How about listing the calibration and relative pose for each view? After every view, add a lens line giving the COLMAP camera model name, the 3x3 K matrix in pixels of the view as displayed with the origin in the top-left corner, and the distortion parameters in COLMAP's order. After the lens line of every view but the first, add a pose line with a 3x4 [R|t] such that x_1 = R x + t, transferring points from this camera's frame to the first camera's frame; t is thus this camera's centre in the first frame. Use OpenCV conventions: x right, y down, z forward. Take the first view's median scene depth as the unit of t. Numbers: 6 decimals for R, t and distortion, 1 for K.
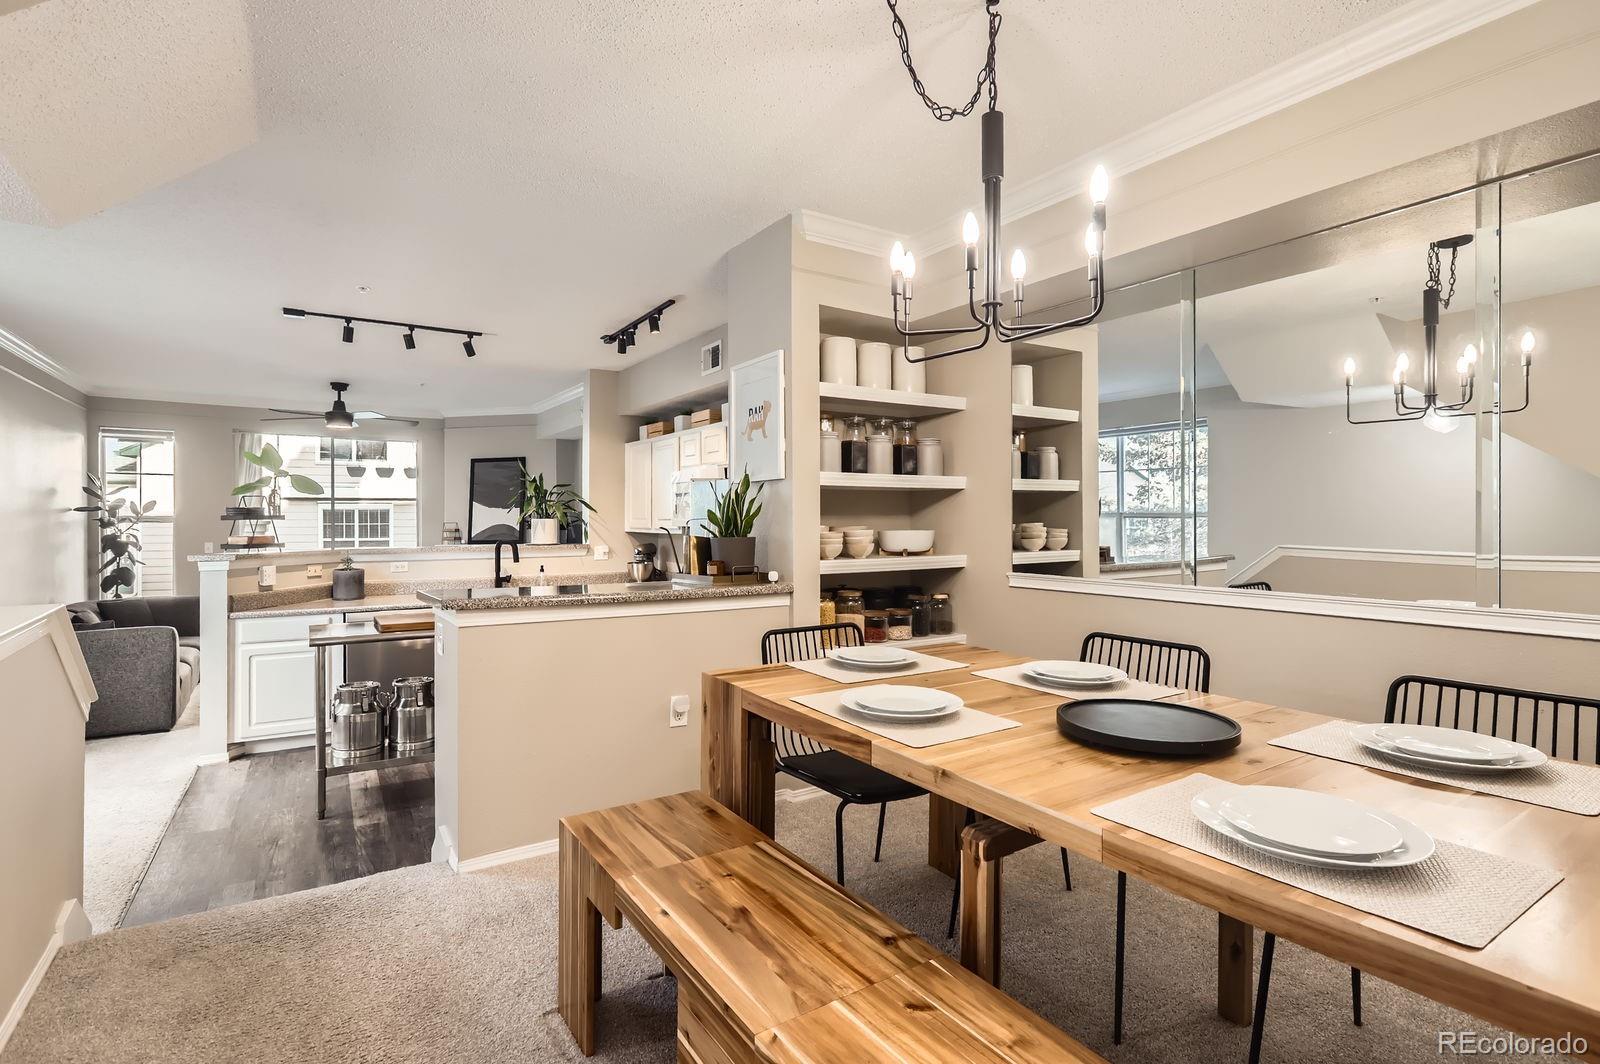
lens RADIAL K [[731.4, 0, 775.0], [0, 731.4, 514.2], [0, 0, 1]] dist [-0.010460, 0.006453]
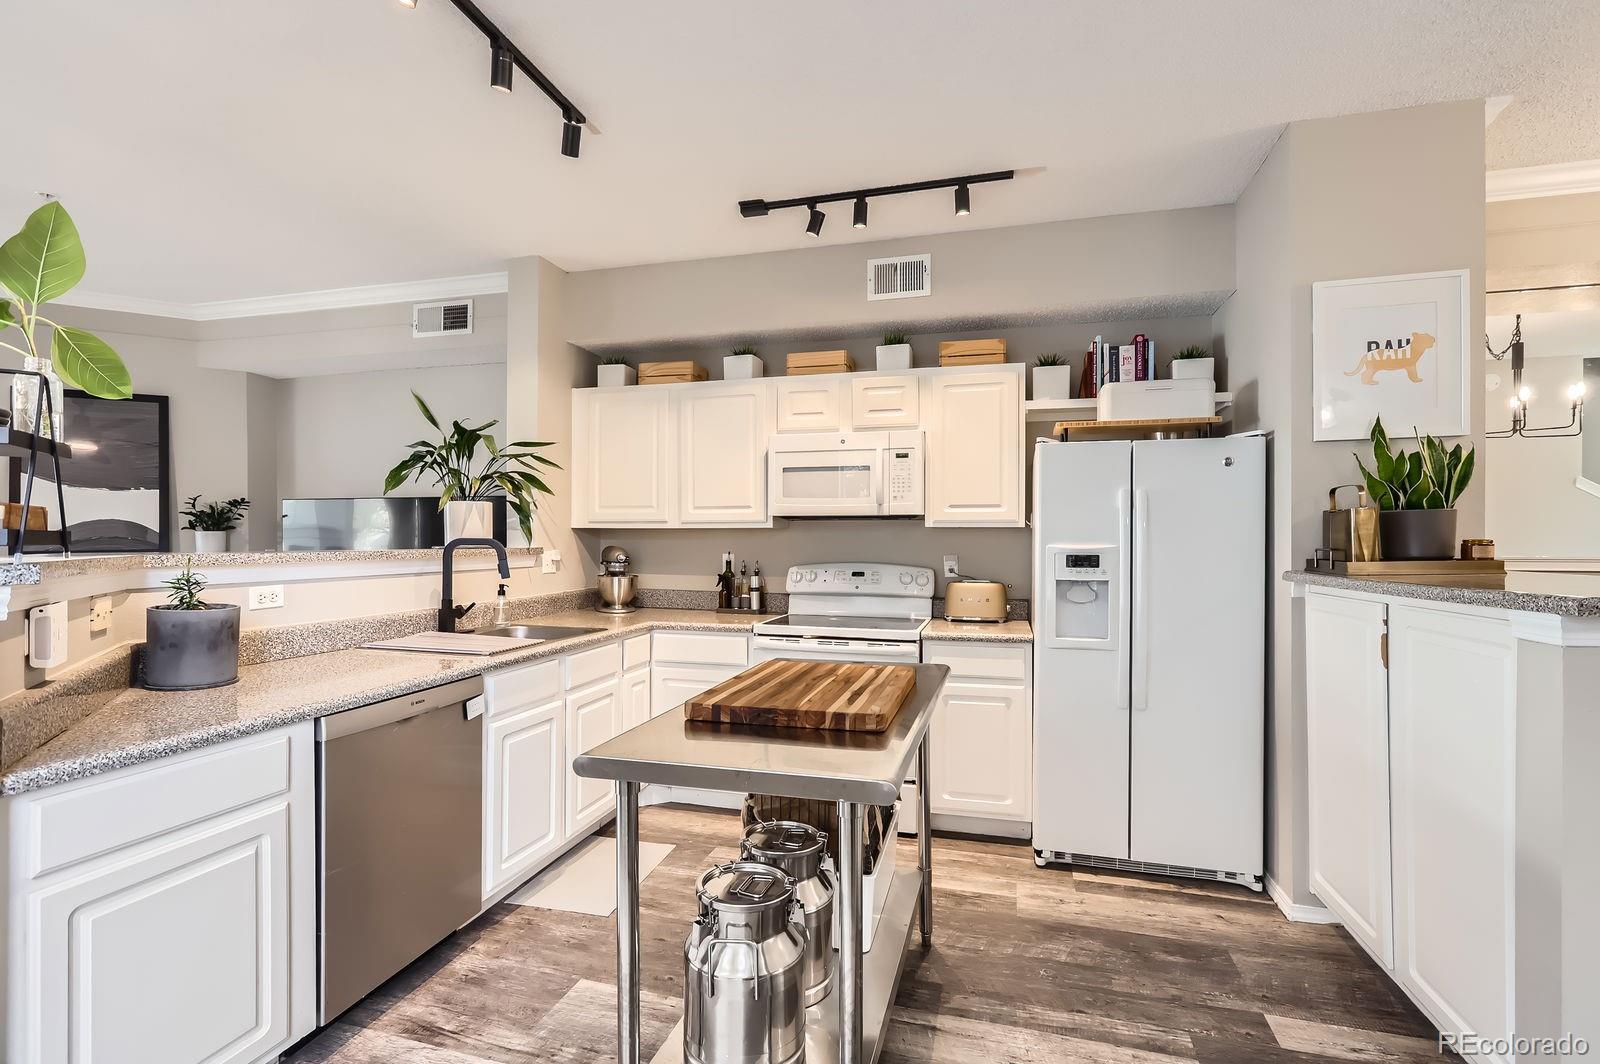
lens RADIAL K [[731.4, 0, 781.8], [0, 731.4, 536.4], [0, 0, 1]] dist [-0.010460, 0.006453]
pose [[0.753341, 0.004675, 0.657613, -0.441325], [-0.007439, 0.999971, 0.001412, 0.026401], [-0.657588, -0.005956, 0.753355, 0.374528]]
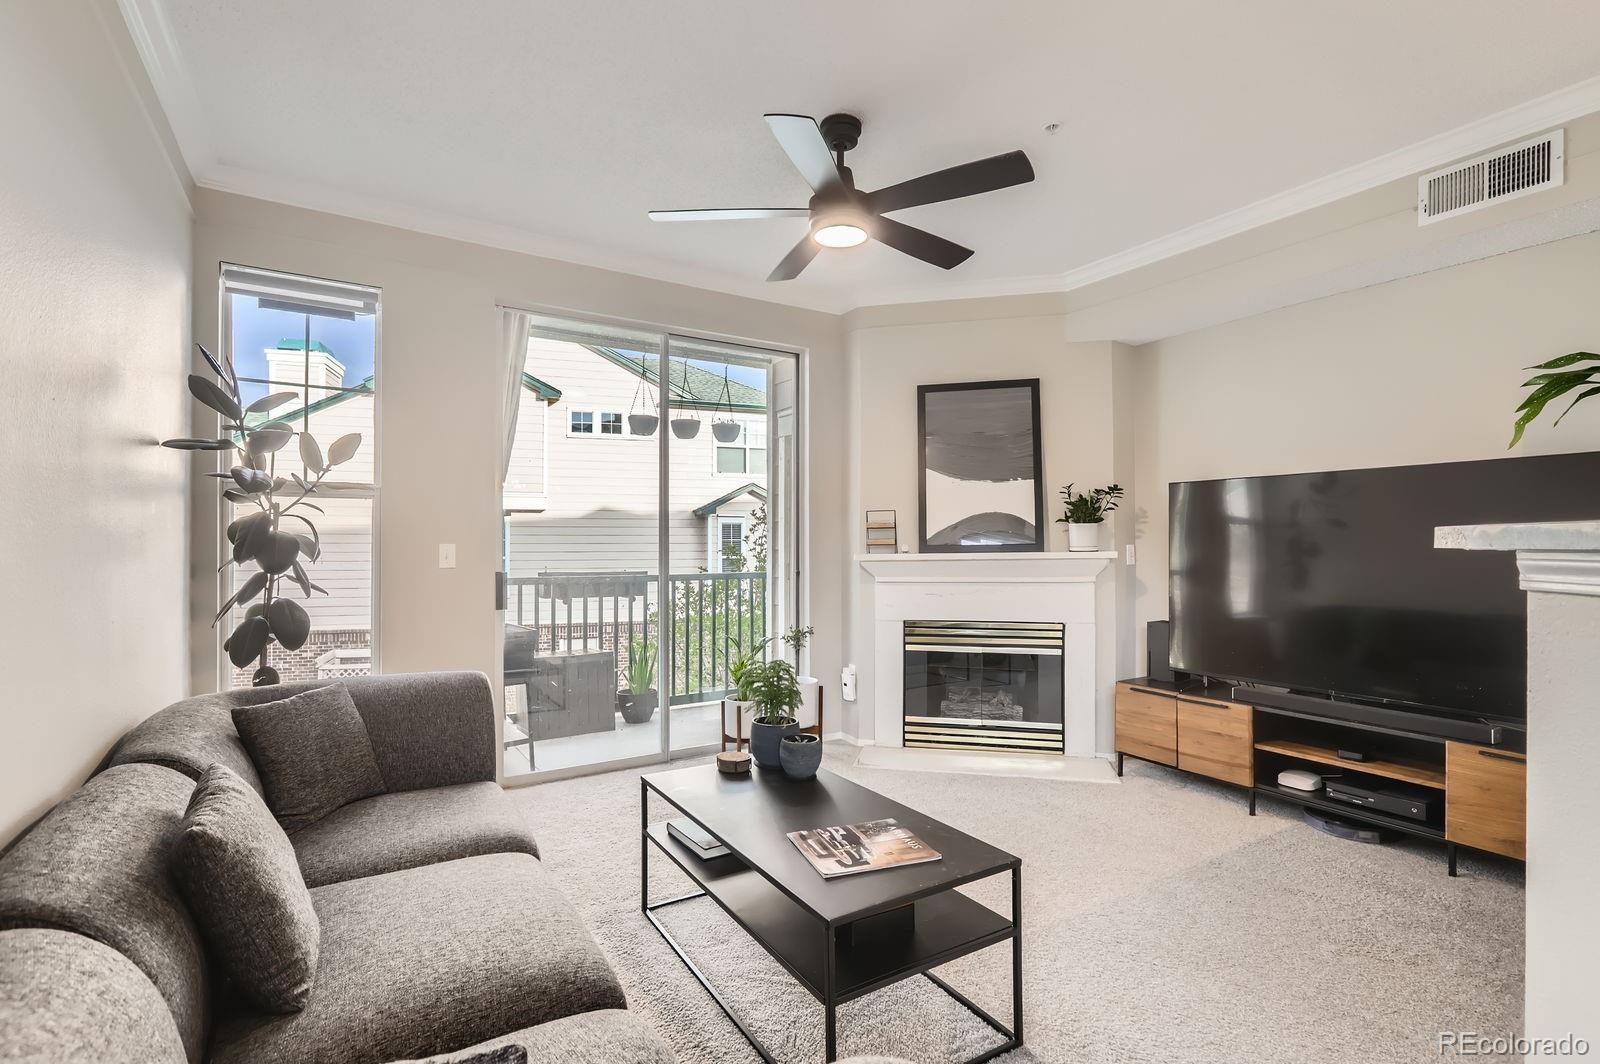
lens RADIAL K [[731.4, 0, 805.7], [0, 731.4, 531.9], [0, 0, 1]] dist [-0.010460, 0.006453]
pose [[0.999673, 0.000283, -0.025588, -0.607506], [-0.000485, 0.999969, -0.007885, 0.038579], [0.025585, 0.007894, 0.999641, 0.619875]]
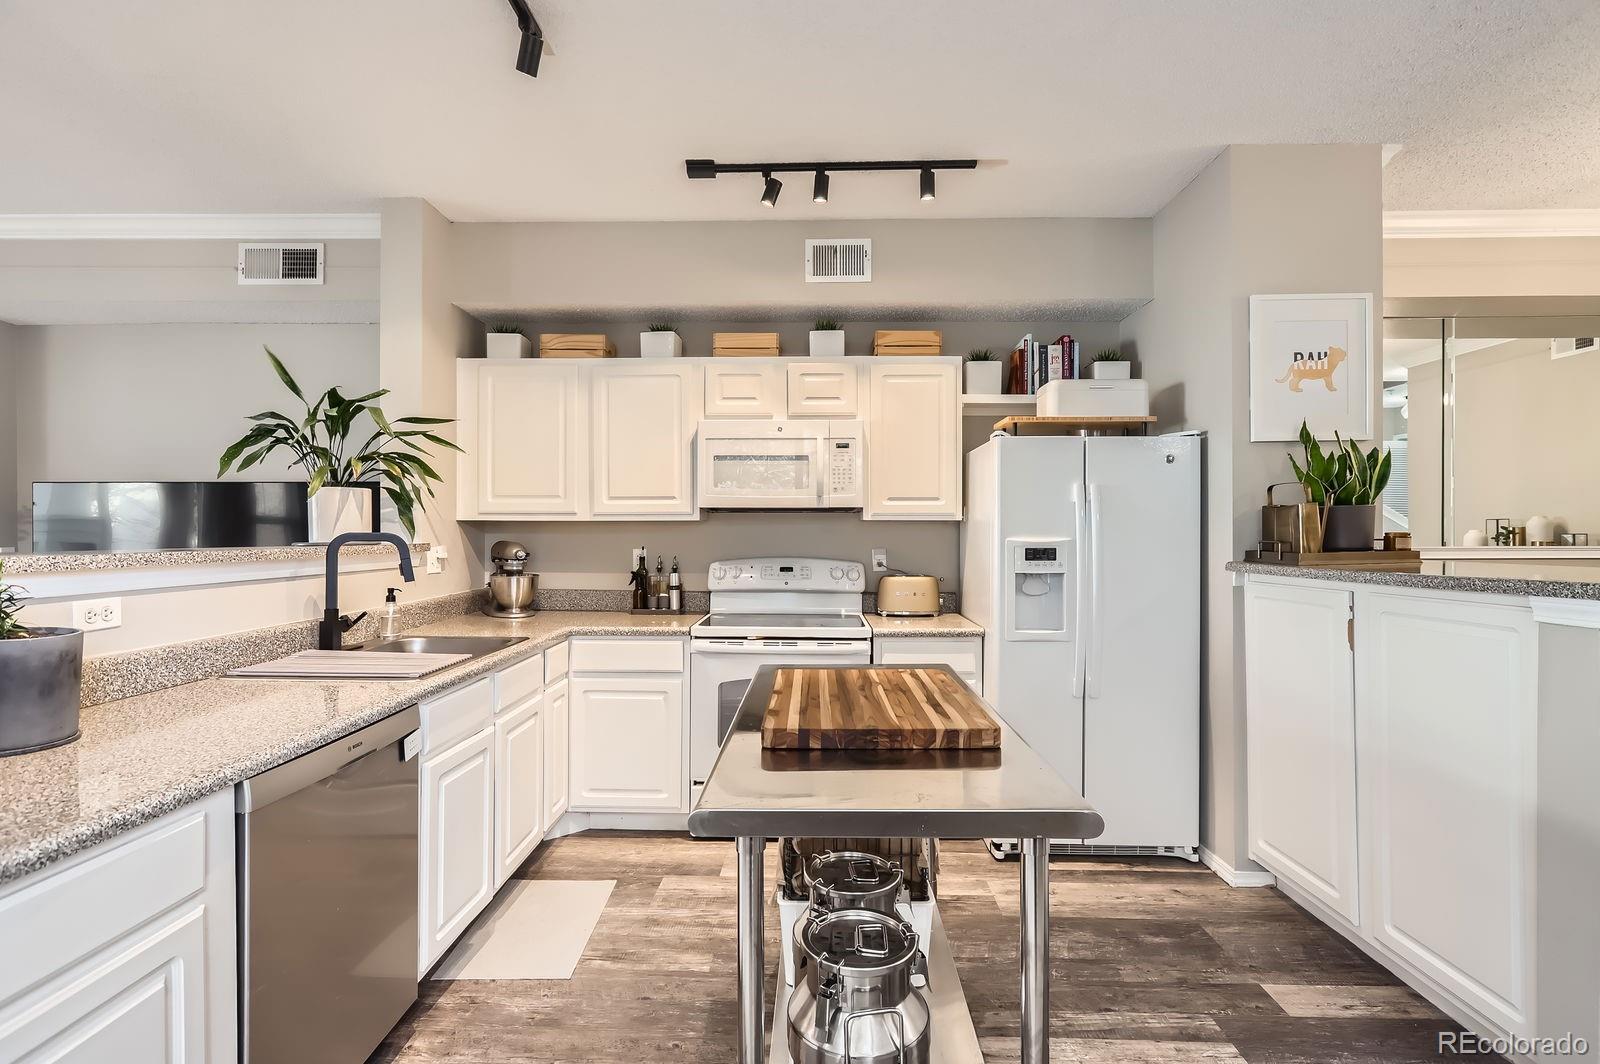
lens RADIAL K [[731.4, 0, 779.2], [0, 731.4, 529.6], [0, 0, 1]] dist [-0.010460, 0.006453]
pose [[0.569199, 0.004129, 0.822190, -0.469617], [-0.006869, 0.999976, -0.000266, 0.026799], [-0.822171, -0.005496, 0.569214, 0.455229]]
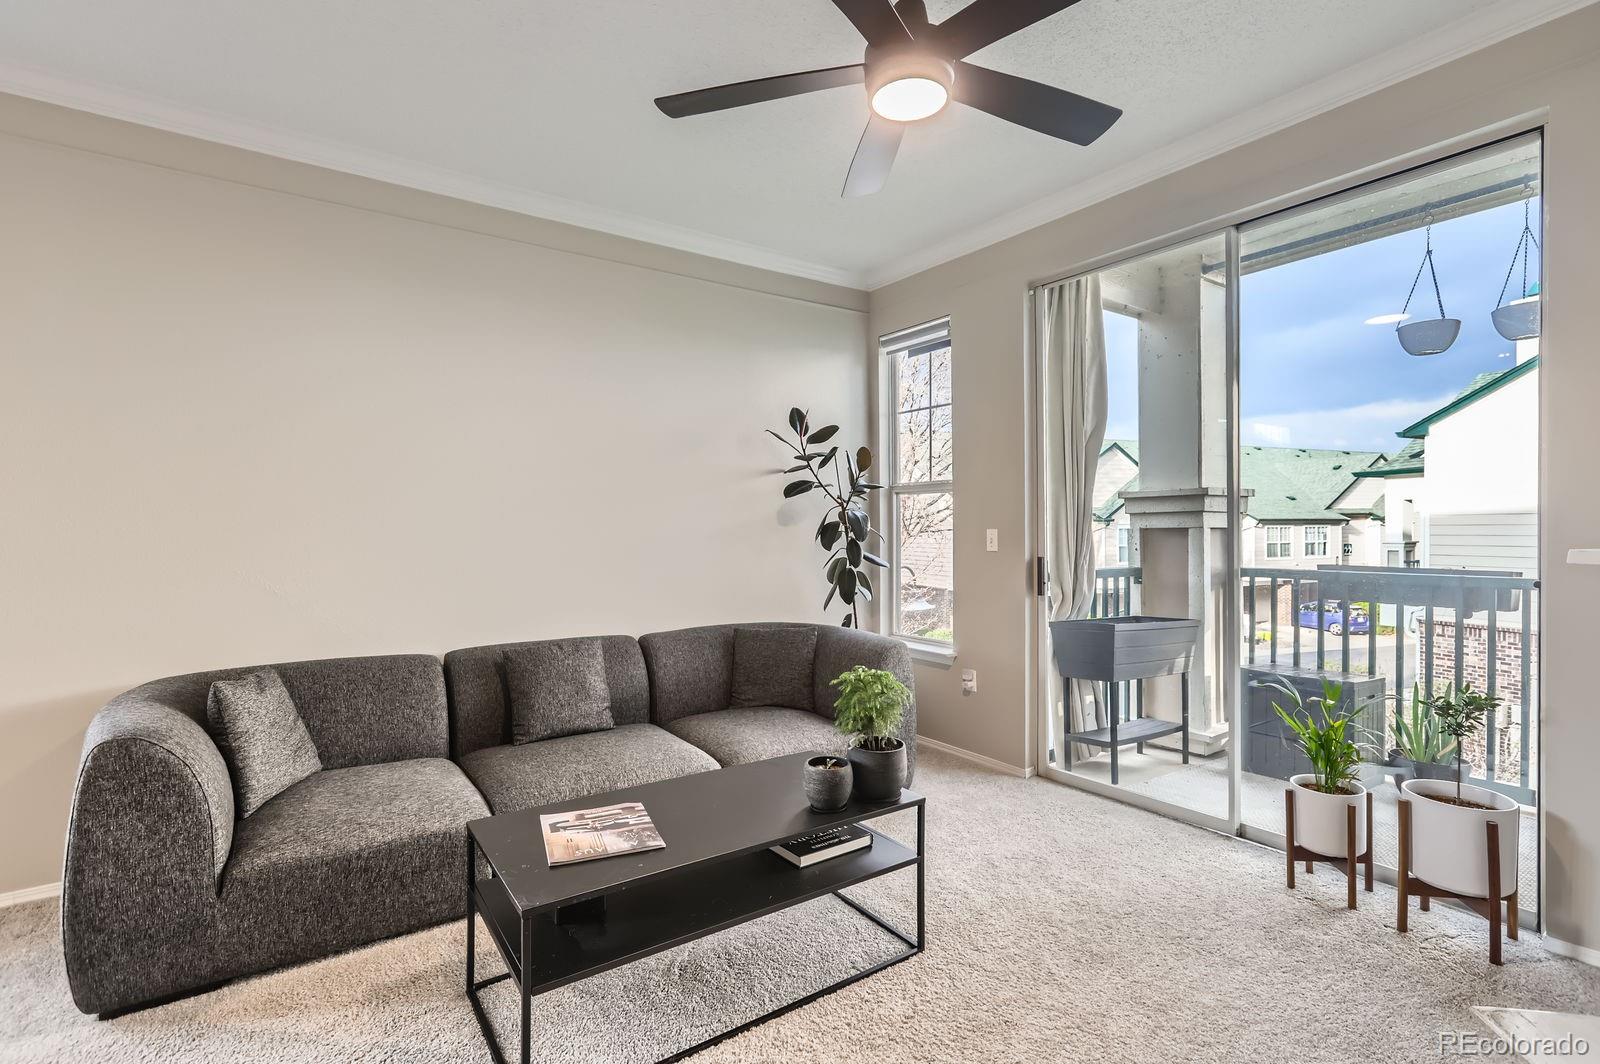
lens RADIAL K [[731.4, 0, 794.4], [0, 731.4, 540.7], [0, 0, 1]] dist [-0.010460, 0.006453]
pose [[0.038536, 0.011746, -0.999188, -0.331412], [0.016167, 0.999793, 0.012376, 0.042831], [0.999126, -0.016631, 0.038338, 0.944811]]
